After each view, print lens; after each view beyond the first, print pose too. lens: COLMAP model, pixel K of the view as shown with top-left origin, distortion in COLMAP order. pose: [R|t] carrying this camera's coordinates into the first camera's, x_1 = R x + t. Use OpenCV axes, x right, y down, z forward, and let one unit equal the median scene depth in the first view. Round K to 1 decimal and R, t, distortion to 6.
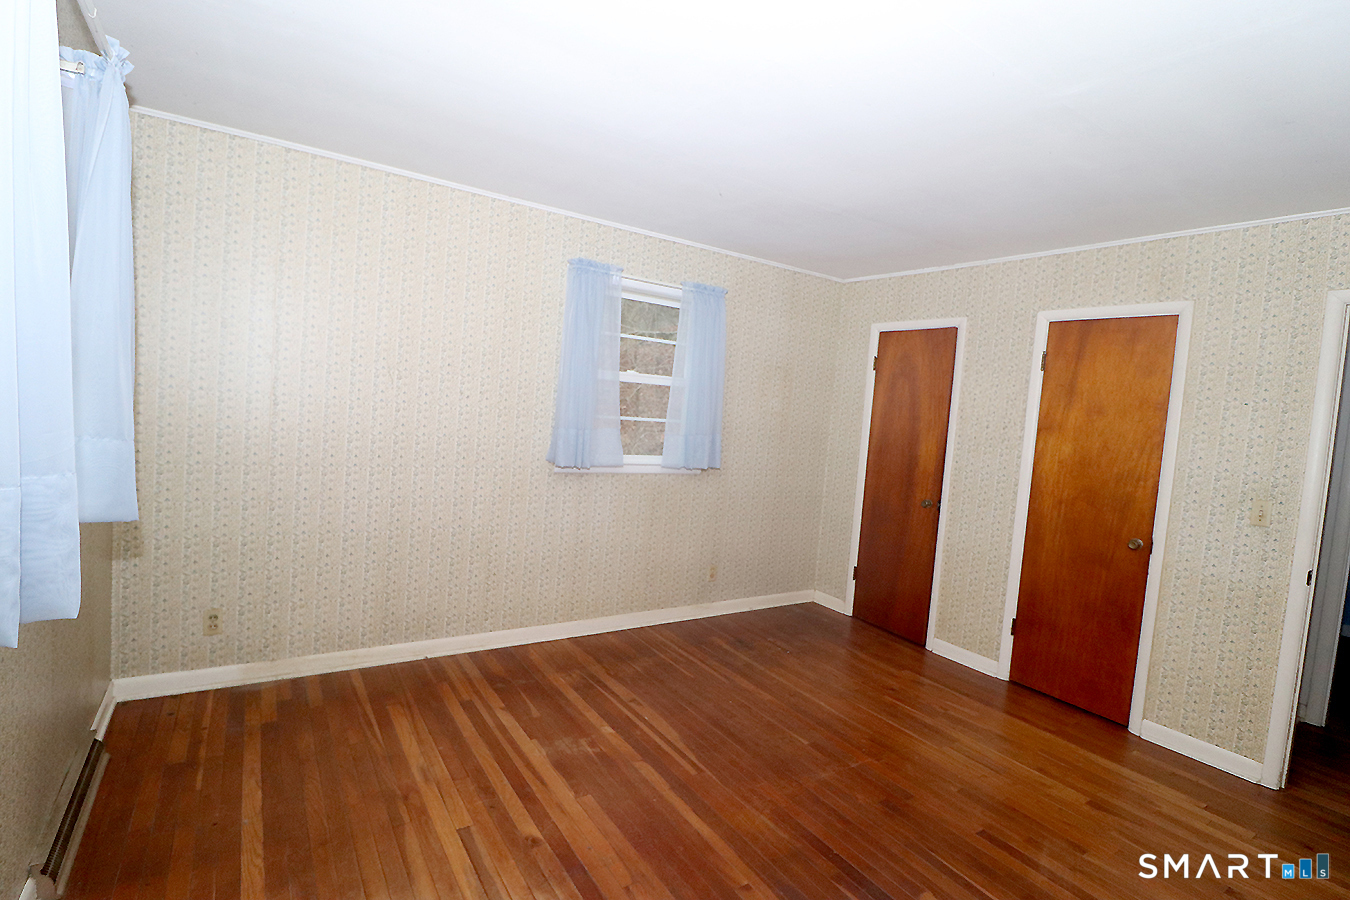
lens RADIAL K [[648.3, 0, 678.0], [0, 648.3, 447.9], [0, 0, 1]] dist [-0.001624, -0.000351]
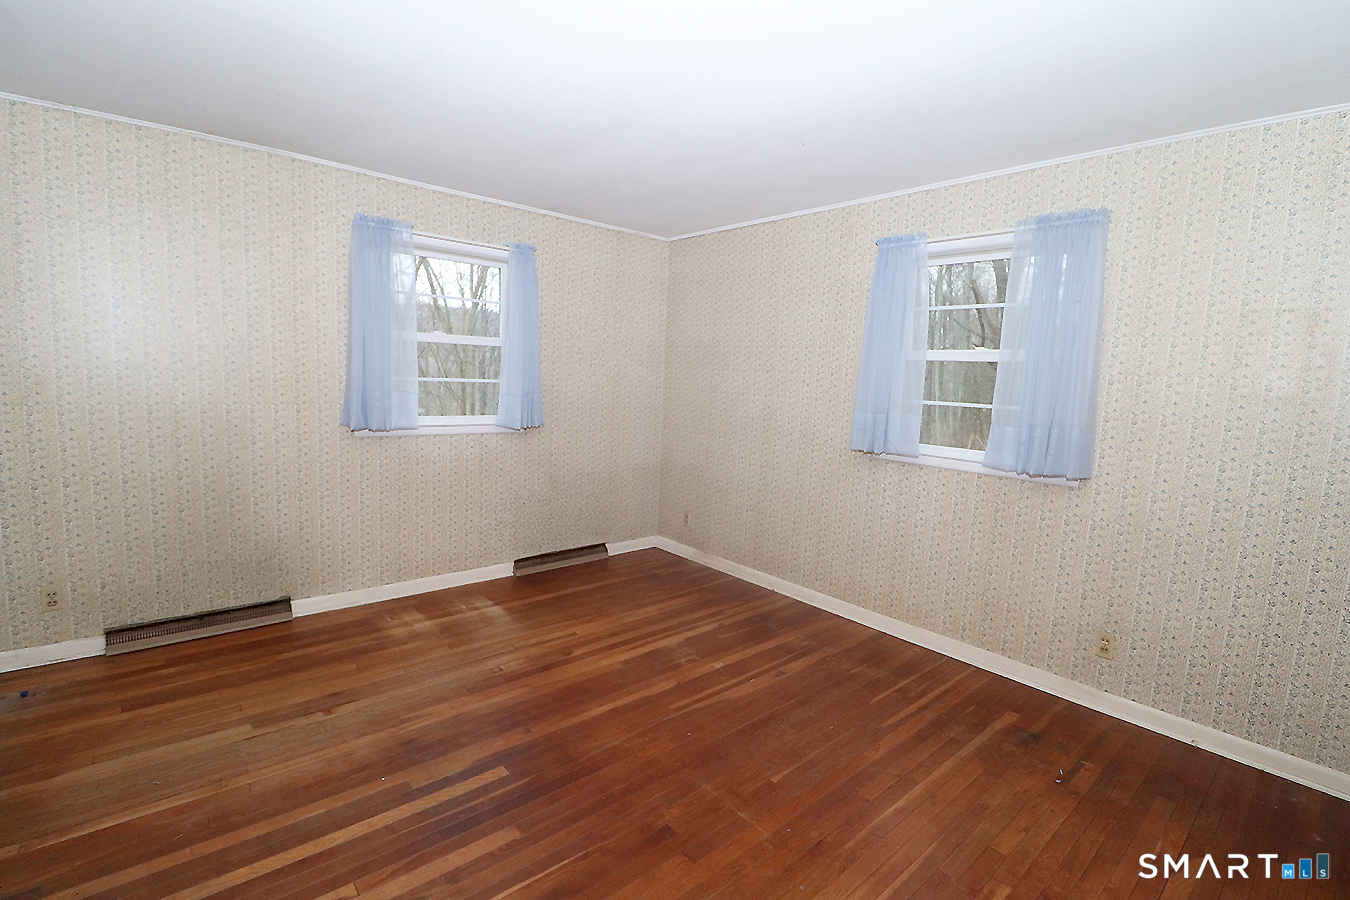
lens RADIAL K [[625.1, 0, 679.1], [0, 625.1, 442.9], [0, 0, 1]] dist [-0.002811, -0.001315]
pose [[0.135939, 0.037120, -0.990022, 0.822646], [-0.099634, 0.994744, 0.023617, 0.026294], [0.985695, 0.095430, 0.138923, 0.644764]]
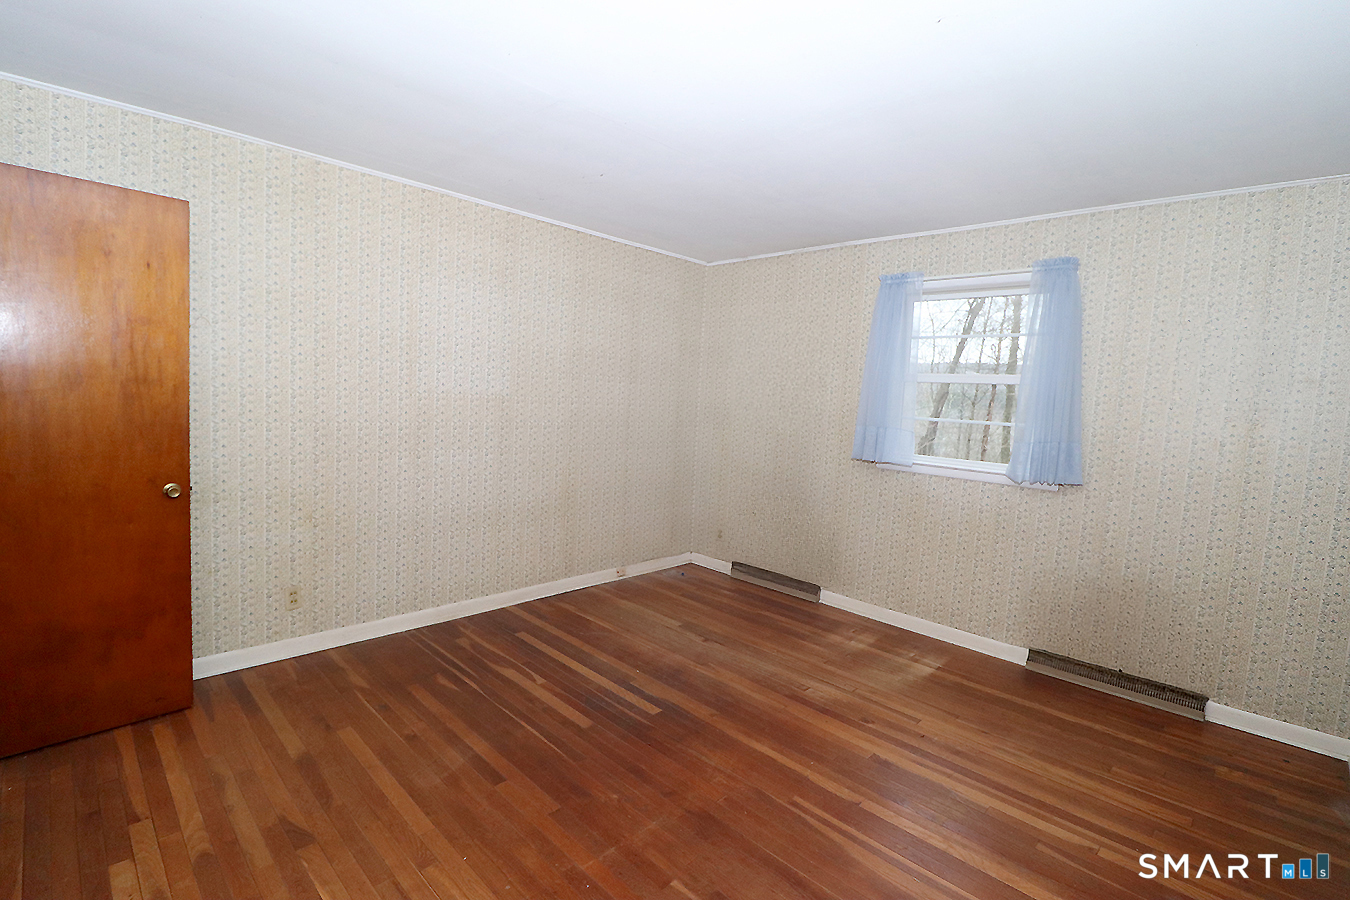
lens RADIAL K [[625.1, 0, 679.1], [0, 625.1, 442.9], [0, 0, 1]] dist [-0.002811, -0.001315]
pose [[-0.969706, -0.111868, -0.217154, 0.331588], [-0.141613, 0.981793, 0.126601, -0.052297], [0.199037, 0.153517, -0.967893, 1.352589]]
